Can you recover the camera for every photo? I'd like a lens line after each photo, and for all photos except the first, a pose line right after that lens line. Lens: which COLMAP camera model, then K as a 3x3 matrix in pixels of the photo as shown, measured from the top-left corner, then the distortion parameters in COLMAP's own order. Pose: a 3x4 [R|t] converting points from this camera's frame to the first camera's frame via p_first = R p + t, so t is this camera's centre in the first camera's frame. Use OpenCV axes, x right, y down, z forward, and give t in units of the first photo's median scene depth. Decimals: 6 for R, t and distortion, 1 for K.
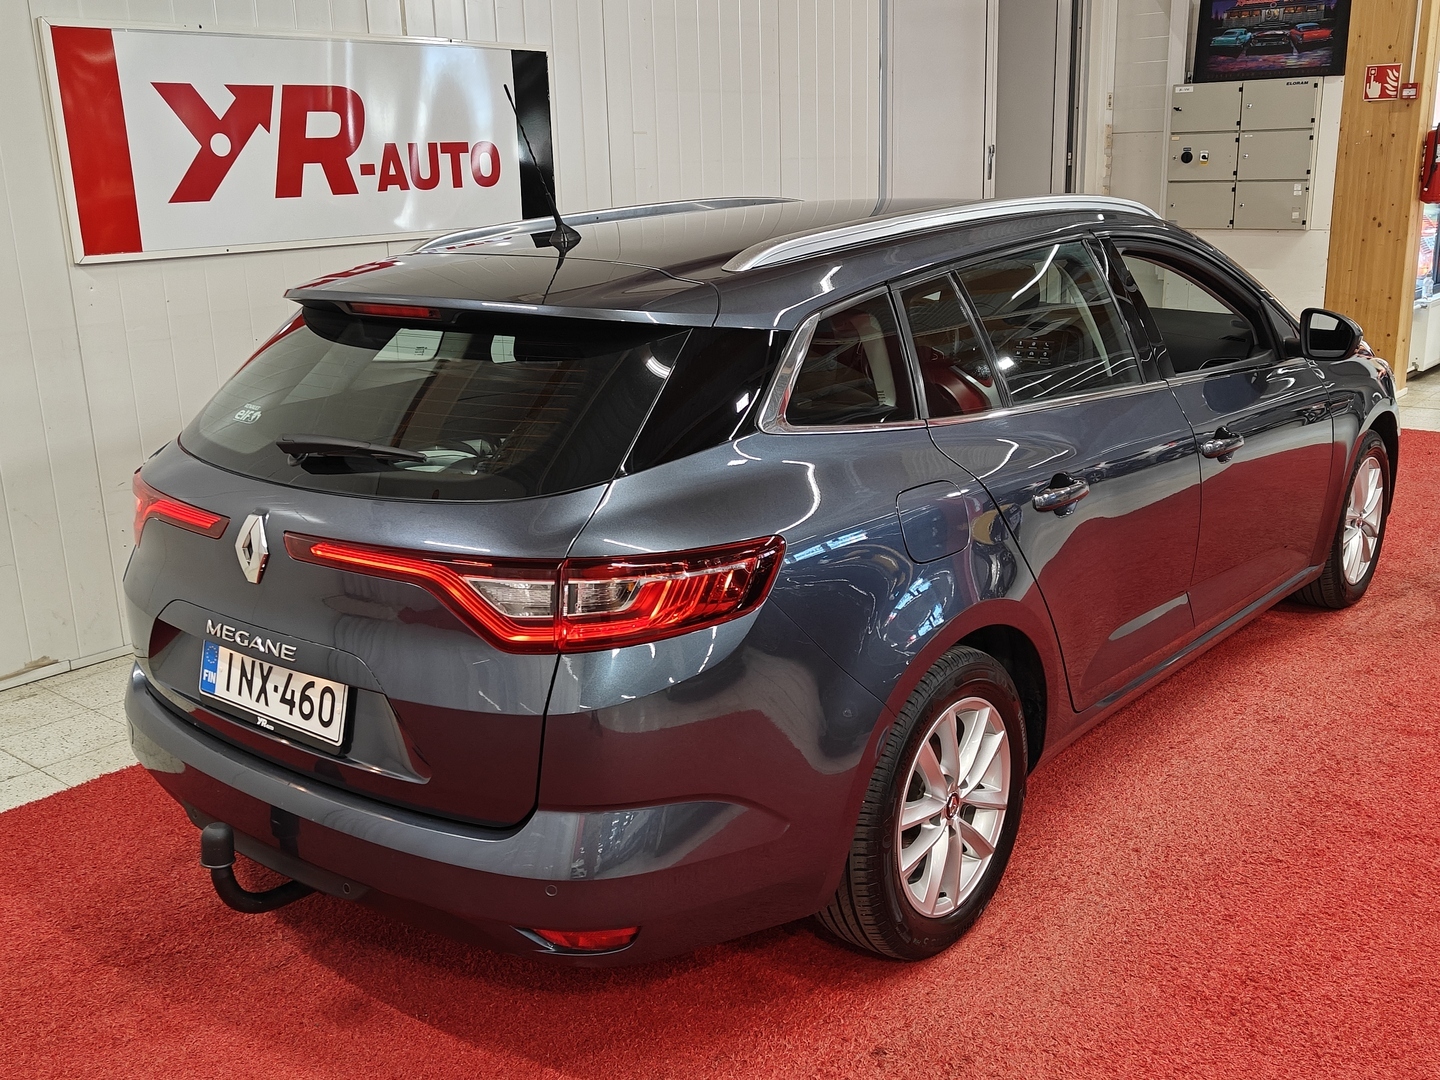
lens RADIAL K [[1430.7, 0, 720.0], [0, 1430.7, 540.0], [0, 0, 1]] dist [0.037562, -0.028250]
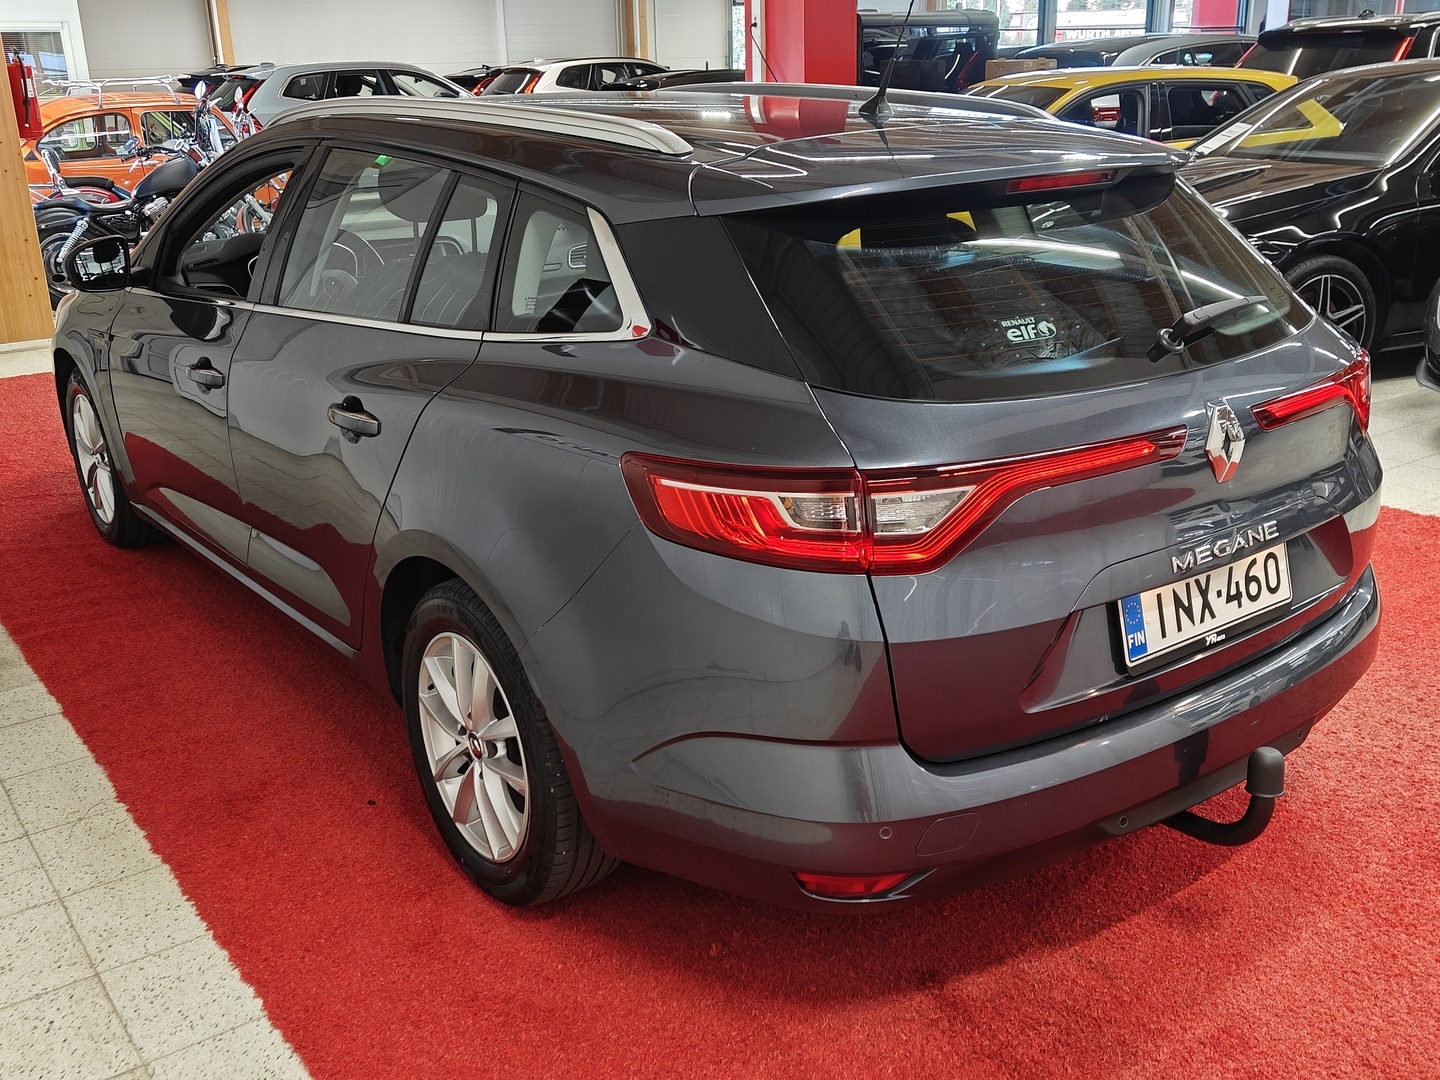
lens RADIAL K [[1424.2, 0, 724.8], [0, 1424.2, 566.3], [0, 0, 1]] dist [0.020476, 0.010070]
pose [[0.233824, -0.306201, 0.922804, -1.188454], [0.274262, 0.931343, 0.239541, -0.210317], [-0.932795, 0.197080, 0.301750, 0.998832]]
